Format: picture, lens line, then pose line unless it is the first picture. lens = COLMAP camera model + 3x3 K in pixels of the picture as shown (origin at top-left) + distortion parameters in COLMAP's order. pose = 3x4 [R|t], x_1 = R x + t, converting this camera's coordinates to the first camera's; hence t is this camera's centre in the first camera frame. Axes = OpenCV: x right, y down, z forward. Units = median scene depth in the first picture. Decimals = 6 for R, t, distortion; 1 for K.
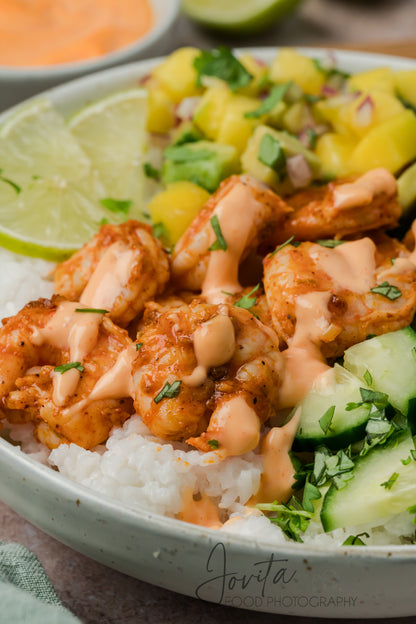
lens RADIAL K [[2560.8, 0, 208.6], [0, 2560.8, 312.7], [0, 0, 1]] dist [0.375600, 0.000000]
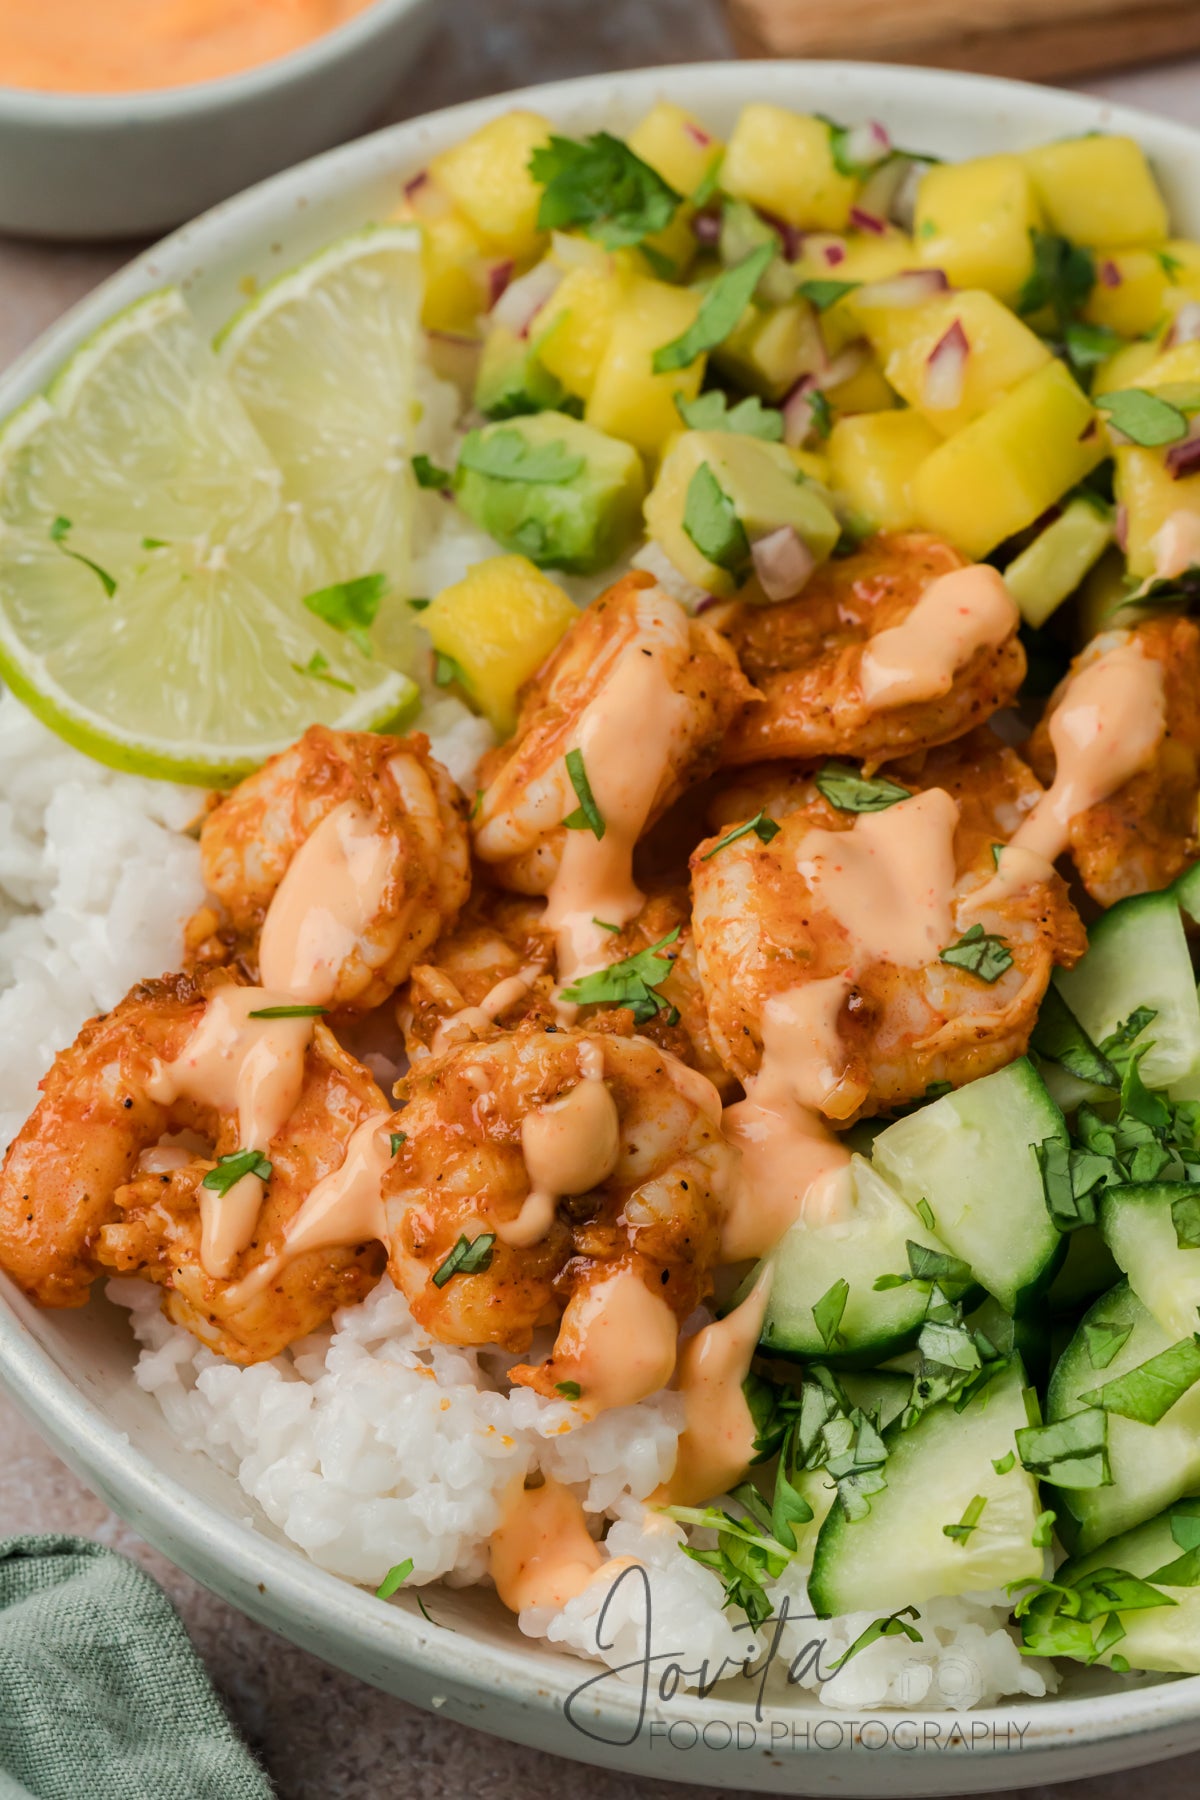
lens RADIAL K [[7386.9, 0, 601.5], [0, 7386.9, 898.3], [0, 0, 1]] dist [0.375600, 0.000000]
pose [[0.999855, -0.003475, -0.016683, 0.027595], [0.008692, 0.946076, 0.323827, -0.419071], [0.014658, -0.323925, 0.945969, -0.162361]]
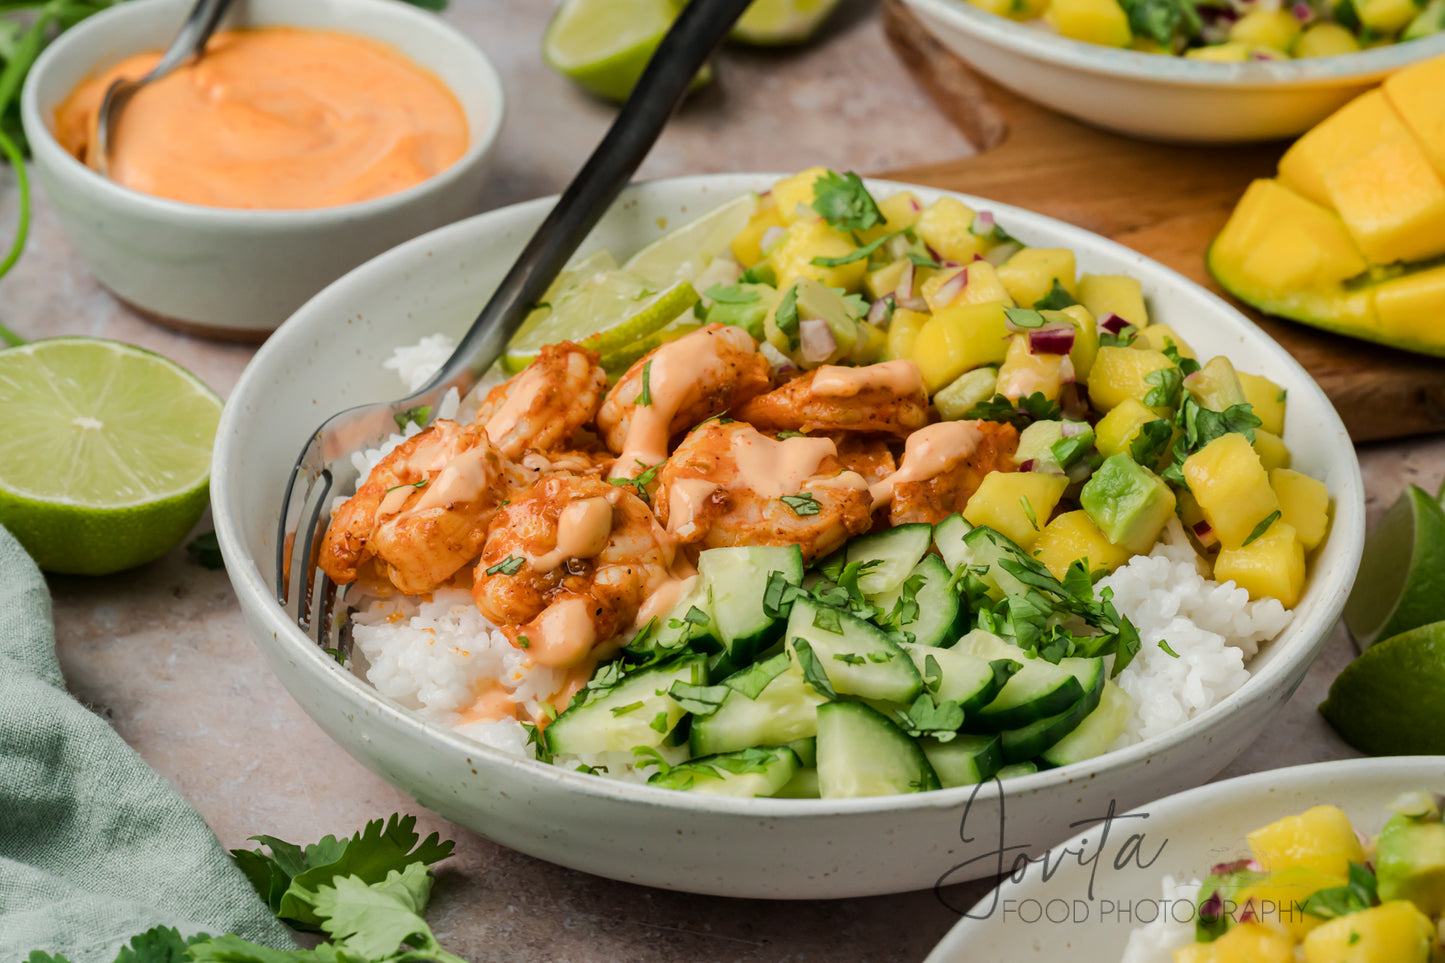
lens RADIAL K [[5930.1, 0, 720.1], [0, 5930.1, 481.3], [0, 0, 1]] dist [0.375600, 0.000000]
pose [[0.899724, 0.241420, -0.363611, 0.700495], [-0.257590, 0.966245, 0.004156, -0.016246], [0.352340, 0.089923, 0.931542, -0.679013]]
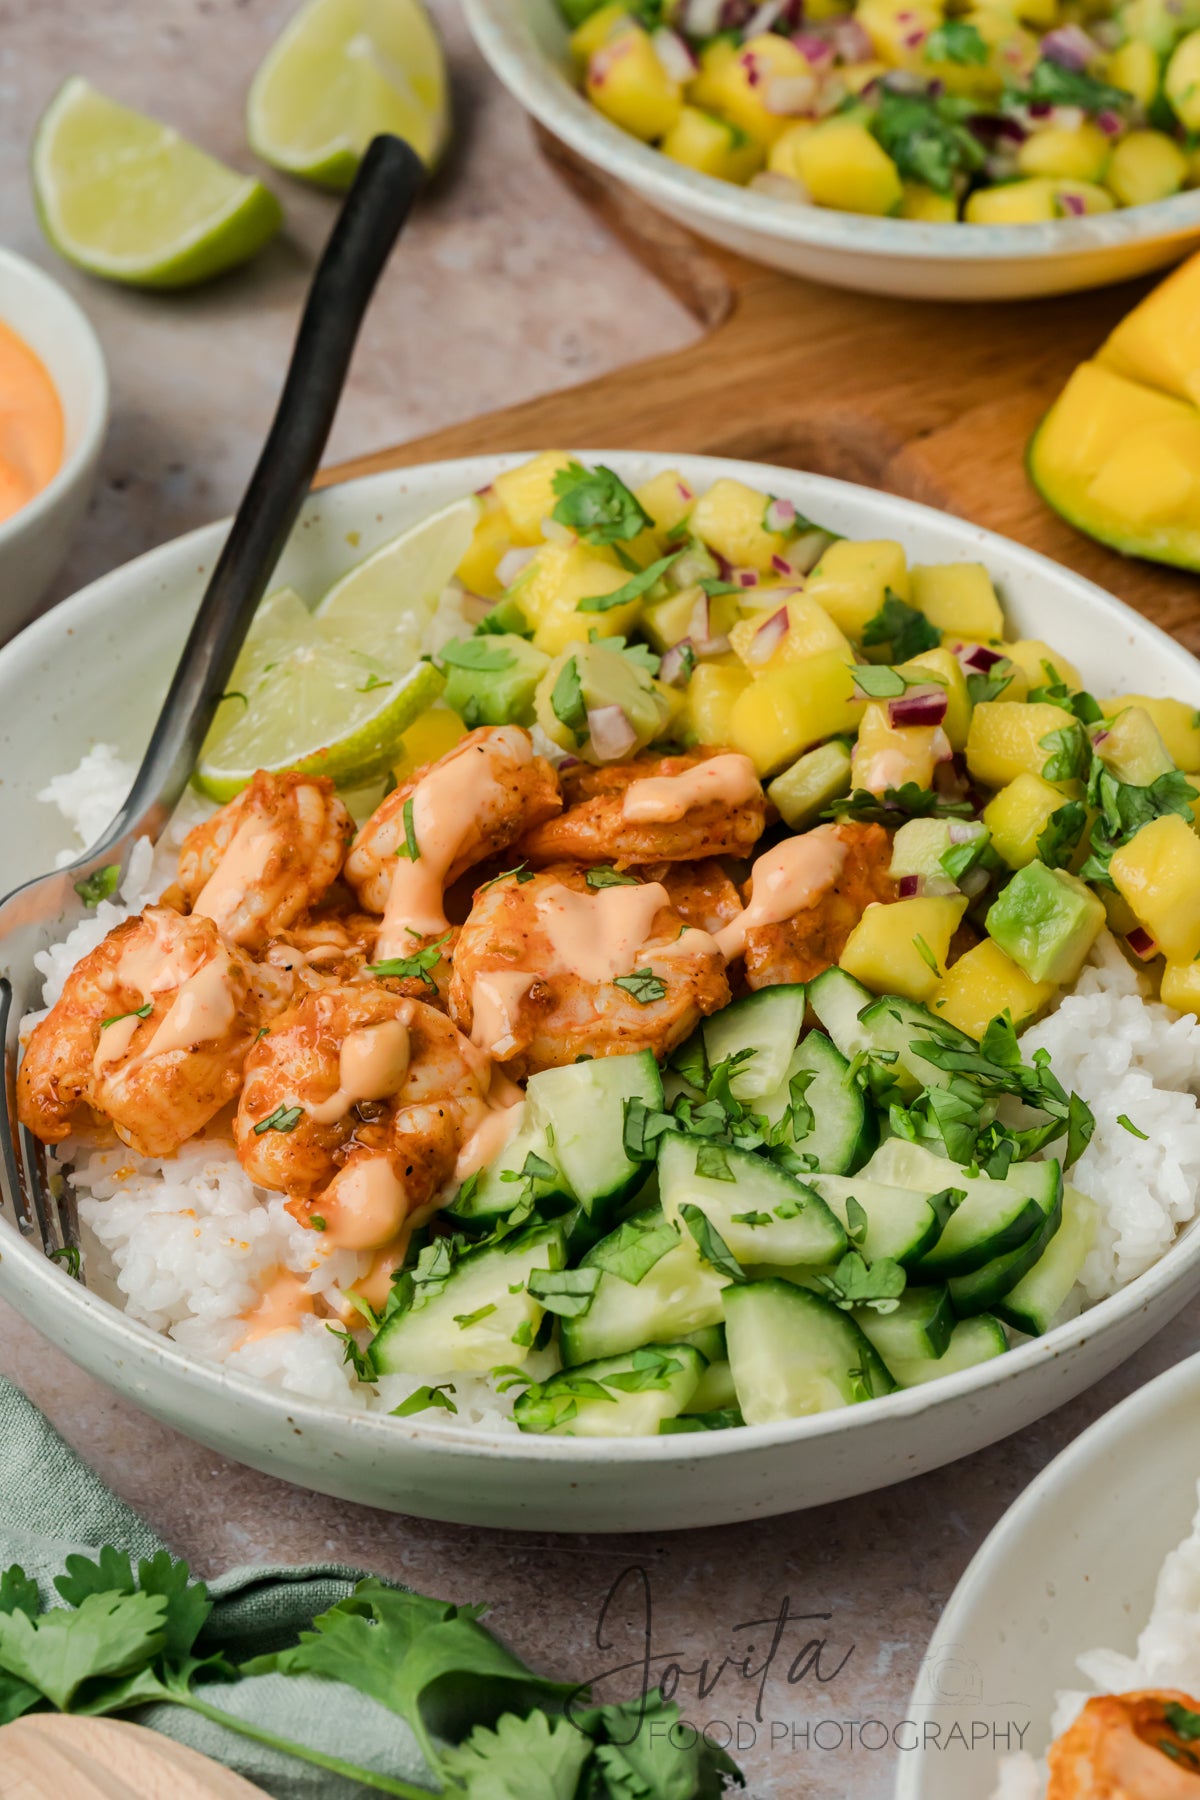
lens RADIAL K [[7386.9, 0, 601.3], [0, 7386.9, 897.6], [0, 0, 1]] dist [0.375600, 0.000000]
pose [[0.954017, 0.184613, -0.236155, 0.468156], [-0.156851, 0.978823, 0.131544, -0.256274], [0.255439, -0.088454, 0.962770, -0.669398]]
